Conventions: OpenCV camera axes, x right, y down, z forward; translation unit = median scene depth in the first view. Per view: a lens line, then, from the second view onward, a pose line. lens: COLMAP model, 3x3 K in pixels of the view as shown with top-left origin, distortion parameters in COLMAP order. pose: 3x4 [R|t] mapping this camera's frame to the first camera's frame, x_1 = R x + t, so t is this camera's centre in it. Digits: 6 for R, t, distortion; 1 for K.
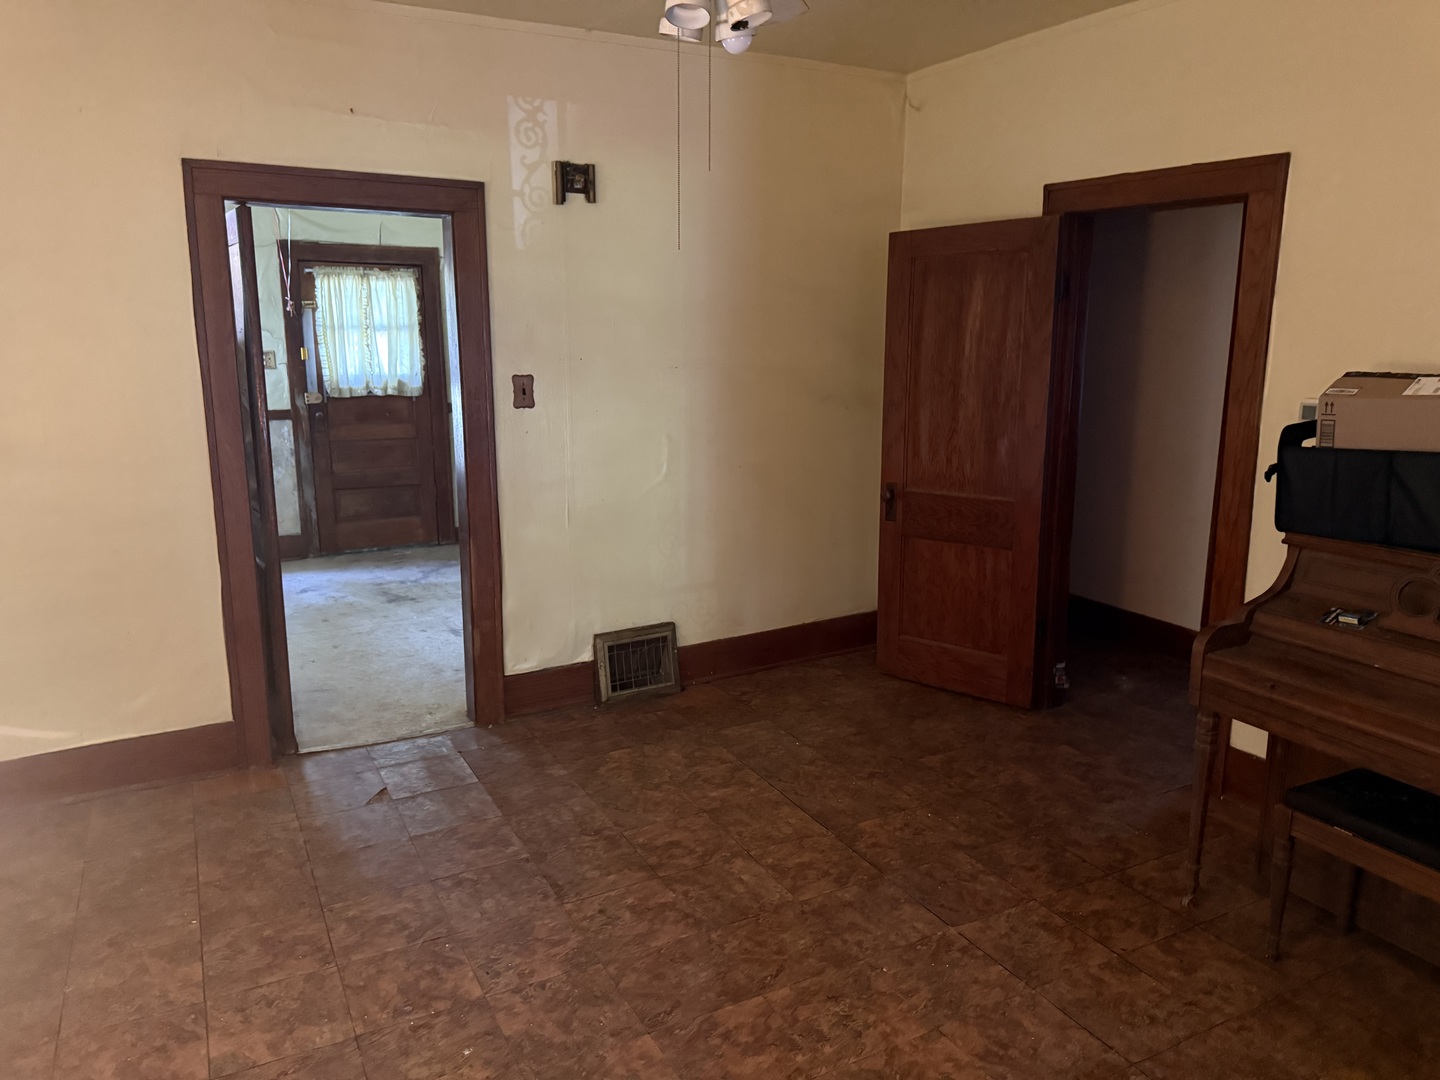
lens RADIAL K [[1013.2, 0, 727.6], [0, 1013.2, 542.3], [0, 0, 1]] dist [0.077210, -0.125193]
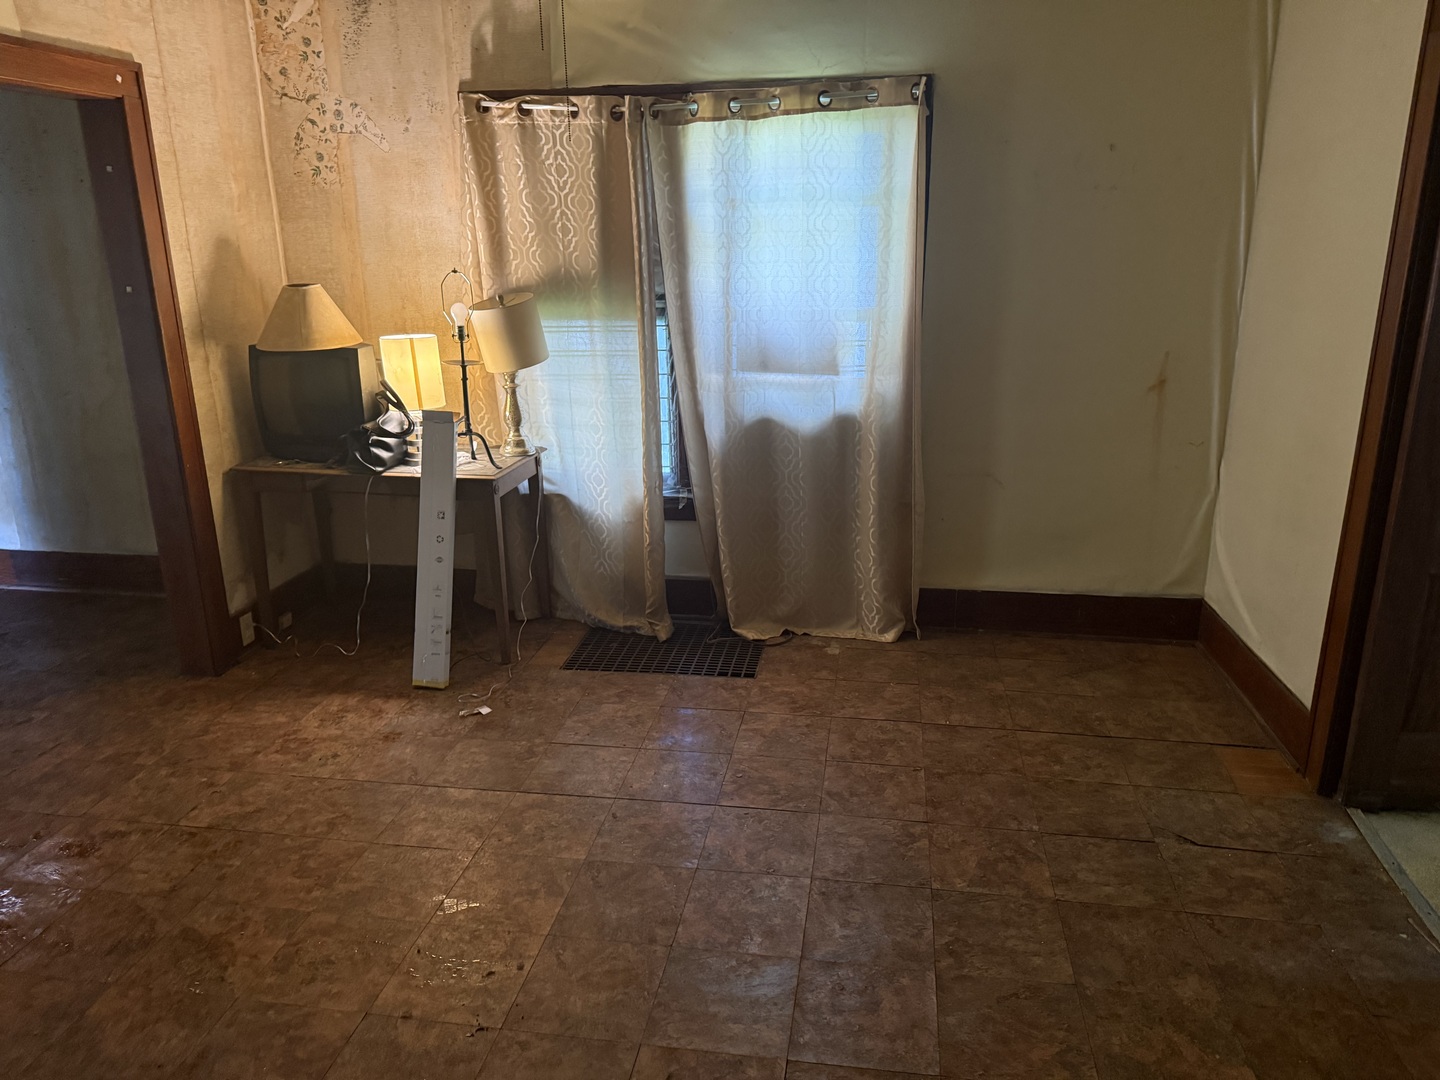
lens RADIAL K [[1013.2, 0, 727.6], [0, 1013.2, 542.3], [0, 0, 1]] dist [0.077210, -0.125193]
pose [[-0.609521, 0.234776, -0.757208, 0.347867], [-0.150334, 0.903582, 0.401173, -0.185917], [0.778385, 0.358357, -0.515457, 0.905704]]
